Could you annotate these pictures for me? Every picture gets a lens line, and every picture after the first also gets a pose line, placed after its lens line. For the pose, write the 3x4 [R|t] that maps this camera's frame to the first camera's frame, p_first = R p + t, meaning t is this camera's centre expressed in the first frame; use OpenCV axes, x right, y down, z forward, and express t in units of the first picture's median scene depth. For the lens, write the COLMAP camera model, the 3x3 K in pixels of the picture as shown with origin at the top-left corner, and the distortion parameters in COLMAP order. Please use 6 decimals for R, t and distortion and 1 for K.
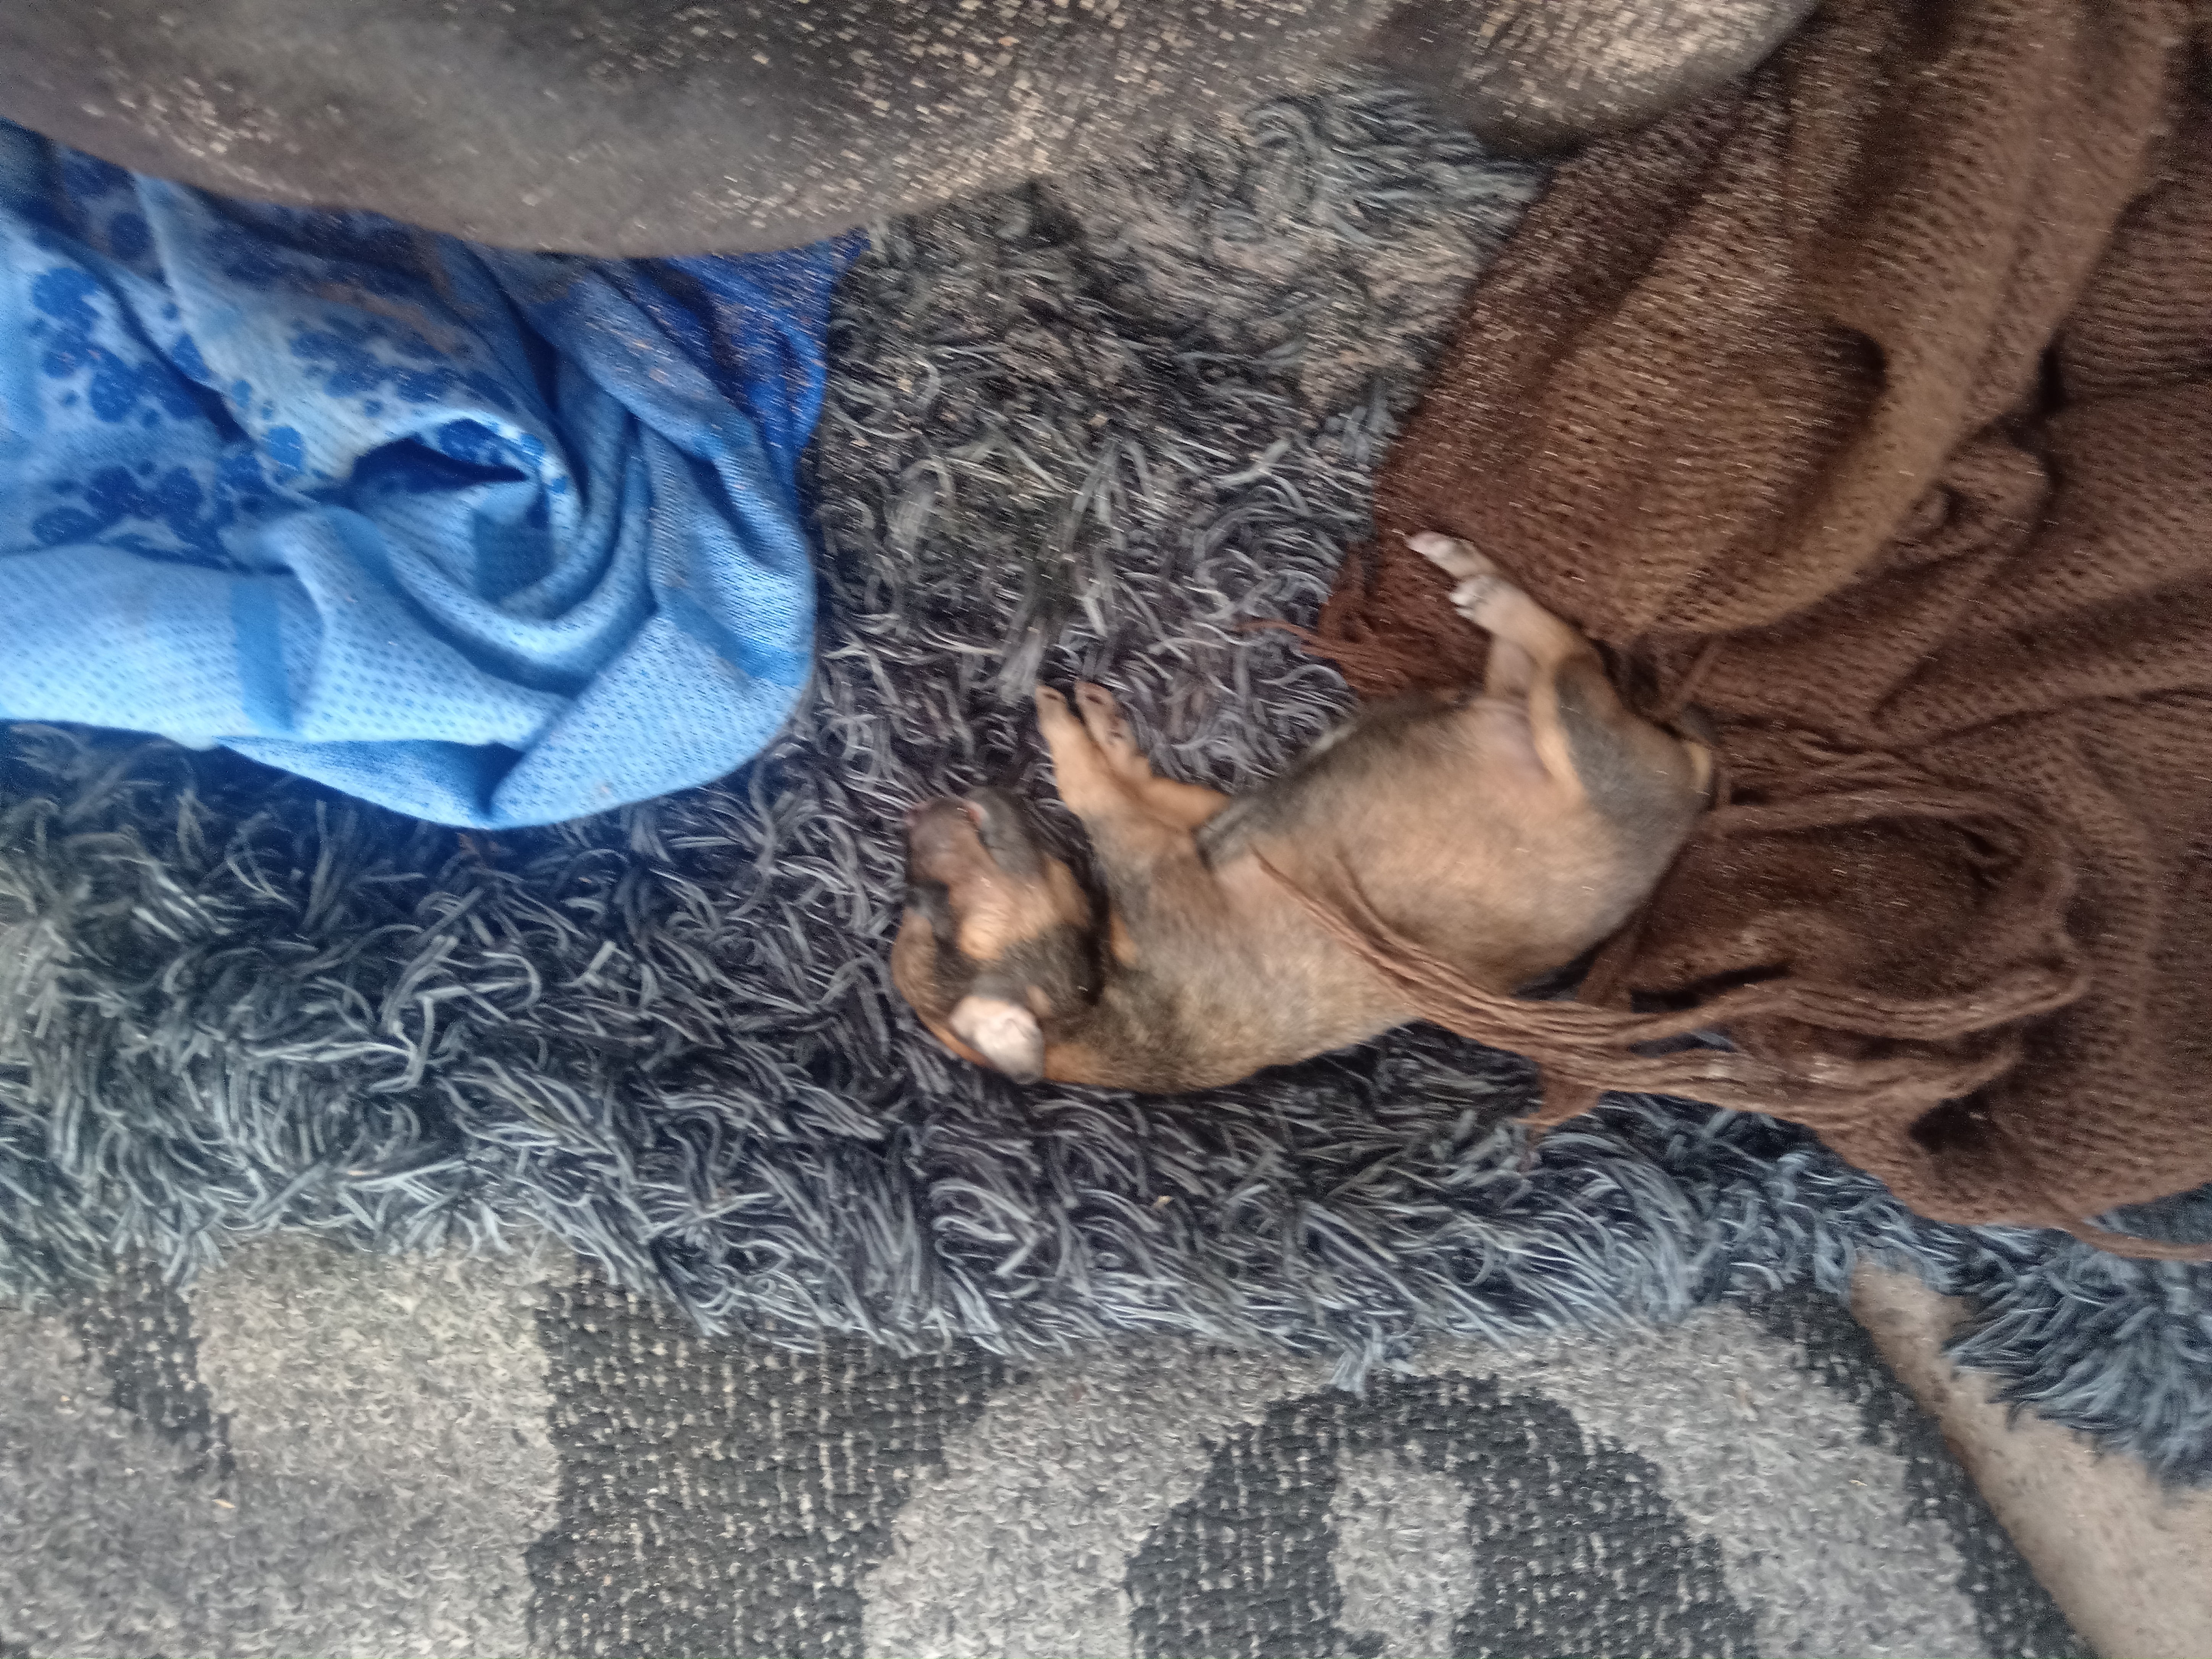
lens RADIAL K [[1741.8, 0, 1096.1], [0, 1741.8, 912.5], [0, 0, 1]] dist [-0.002665, -0.007373]
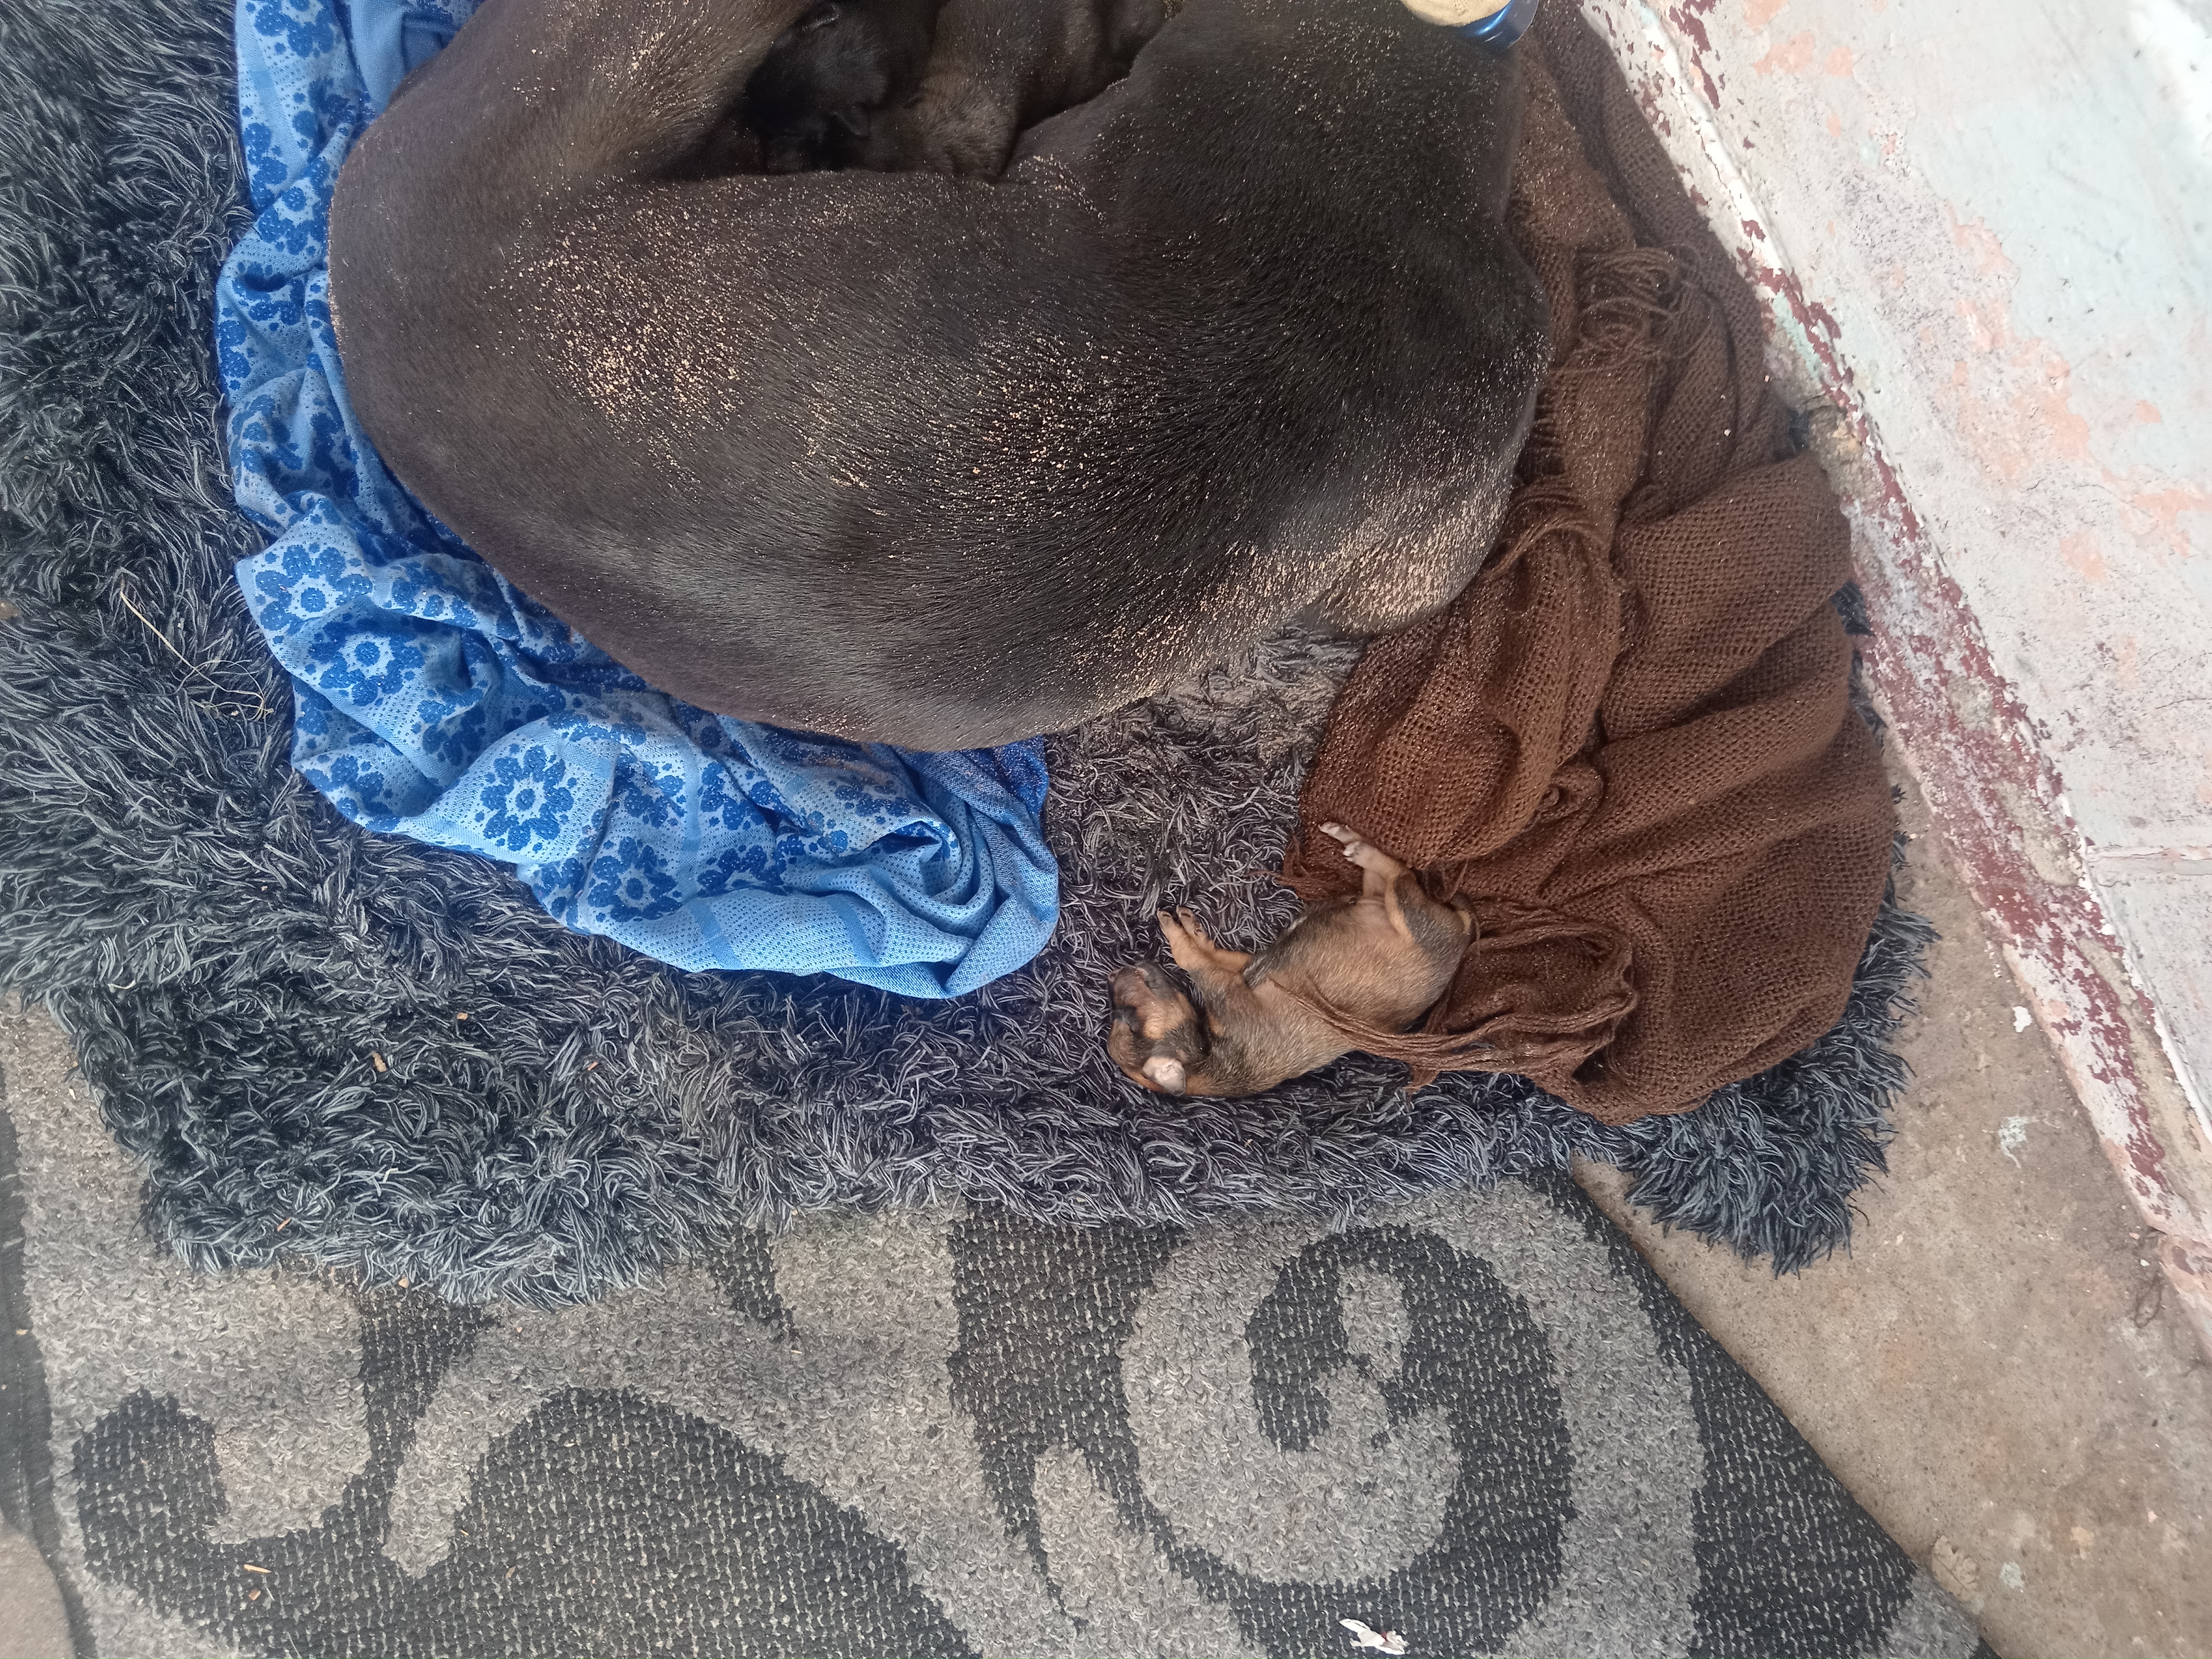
lens RADIAL K [[1783.3, 0, 1100.2], [0, 1783.3, 825.2], [0, 0, 1]] dist [0.008613, -0.003274]
pose [[0.991857, -0.083844, 0.095860, -0.308002], [0.096743, 0.985559, -0.138974, 0.062955], [-0.082824, 0.147116, 0.985646, -1.173326]]
